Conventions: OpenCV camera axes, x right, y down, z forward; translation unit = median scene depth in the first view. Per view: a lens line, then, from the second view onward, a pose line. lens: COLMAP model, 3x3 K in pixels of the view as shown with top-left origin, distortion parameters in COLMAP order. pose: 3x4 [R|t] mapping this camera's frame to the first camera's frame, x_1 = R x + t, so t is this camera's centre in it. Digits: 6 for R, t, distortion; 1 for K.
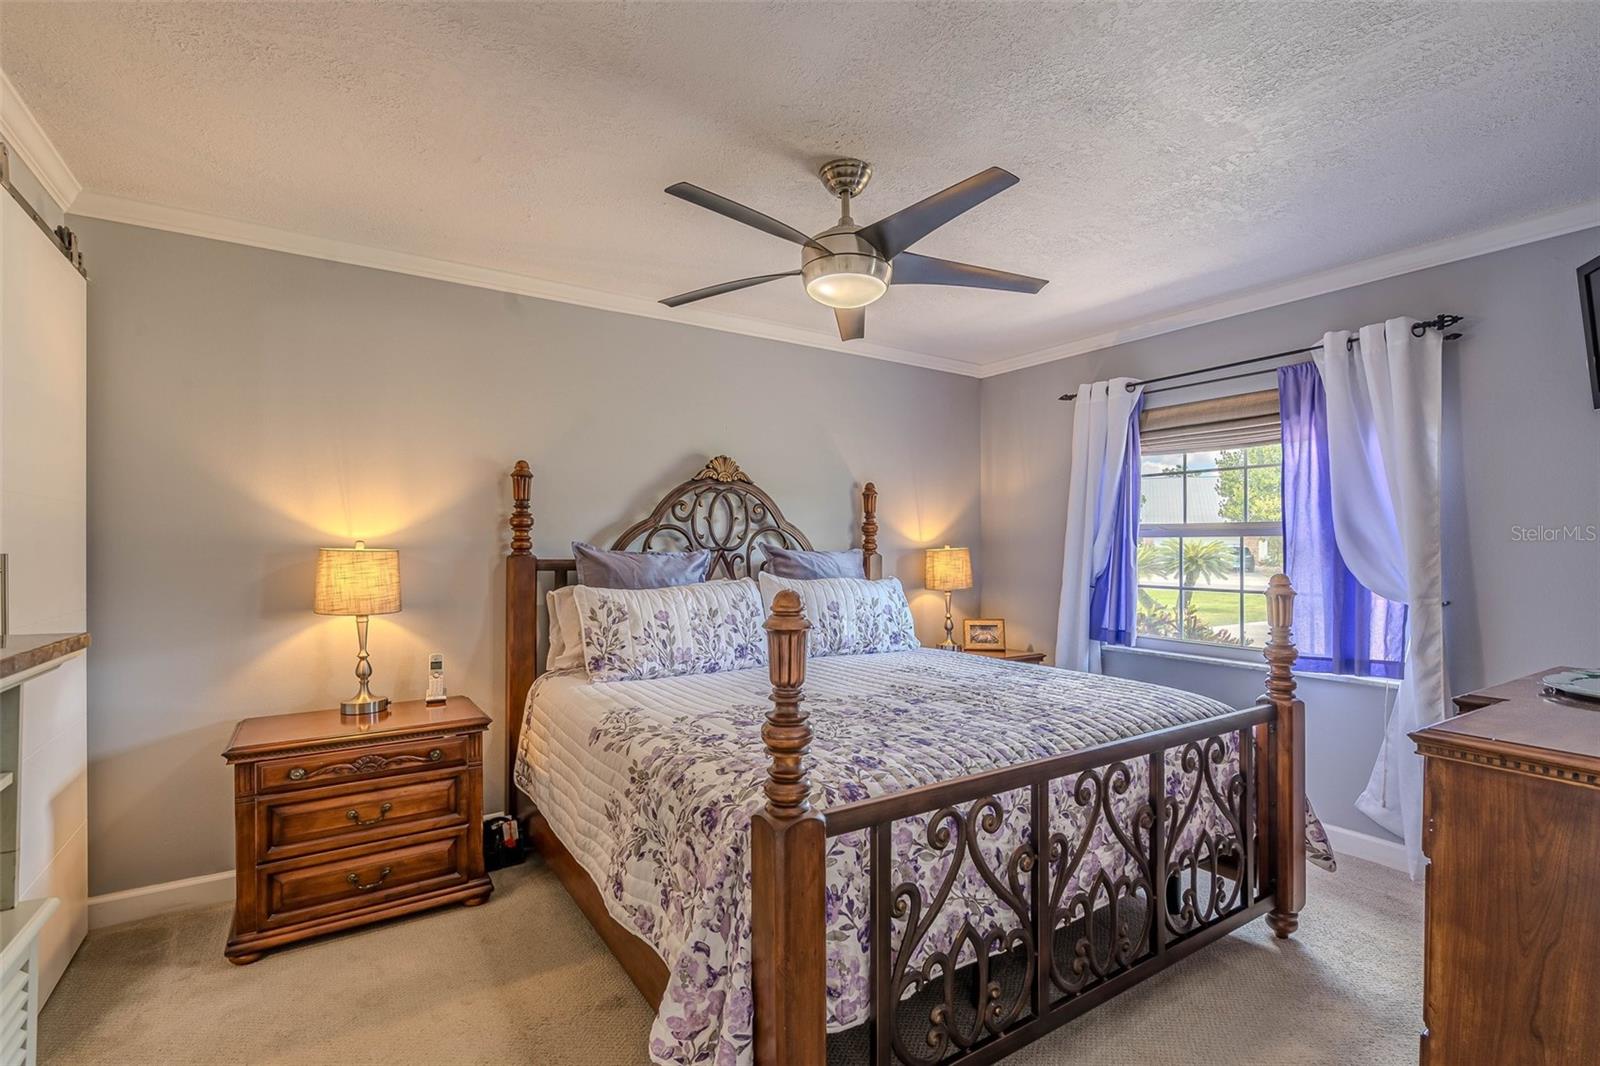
lens RADIAL K [[731.9, 0, 793.3], [0, 731.9, 539.1], [0, 0, 1]] dist [-0.005432, 0.003260]
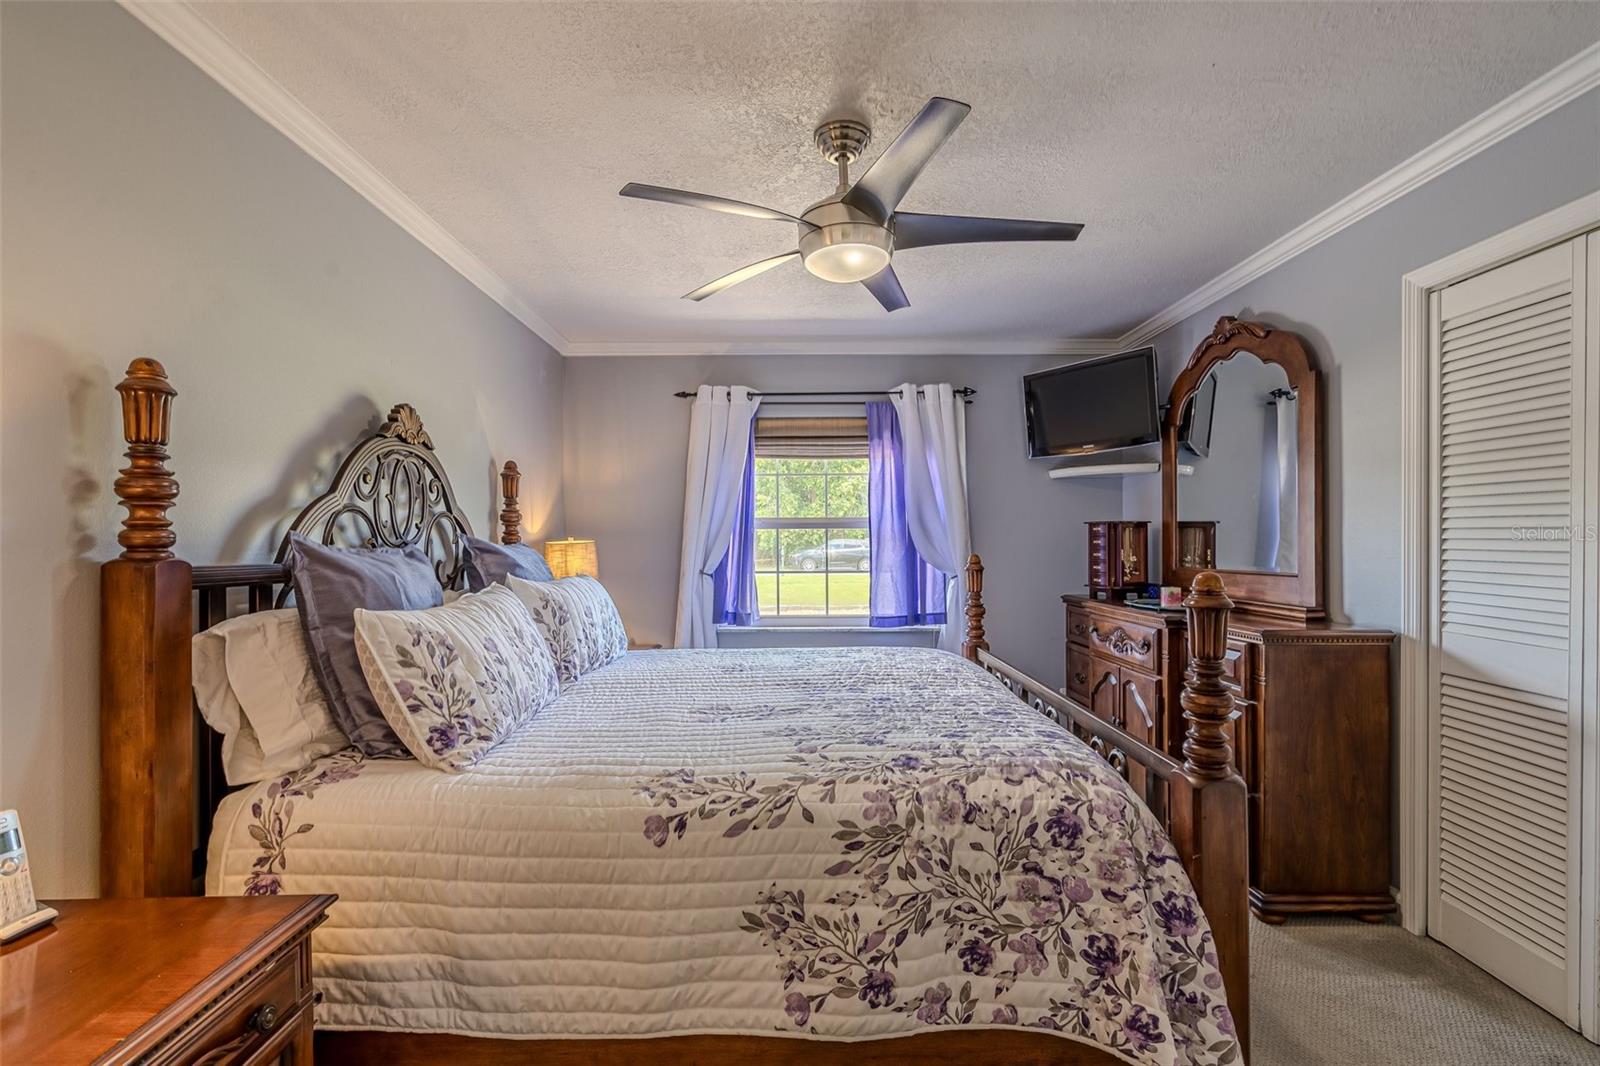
lens RADIAL K [[731.9, 0, 795.4], [0, 731.9, 532.6], [0, 0, 1]] dist [-0.005432, 0.003260]
pose [[0.546101, 0.001325, 0.837718, -0.576289], [0.000152, 0.999999, -0.001680, 0.005952], [-0.837719, 0.001044, 0.546100, 0.419295]]
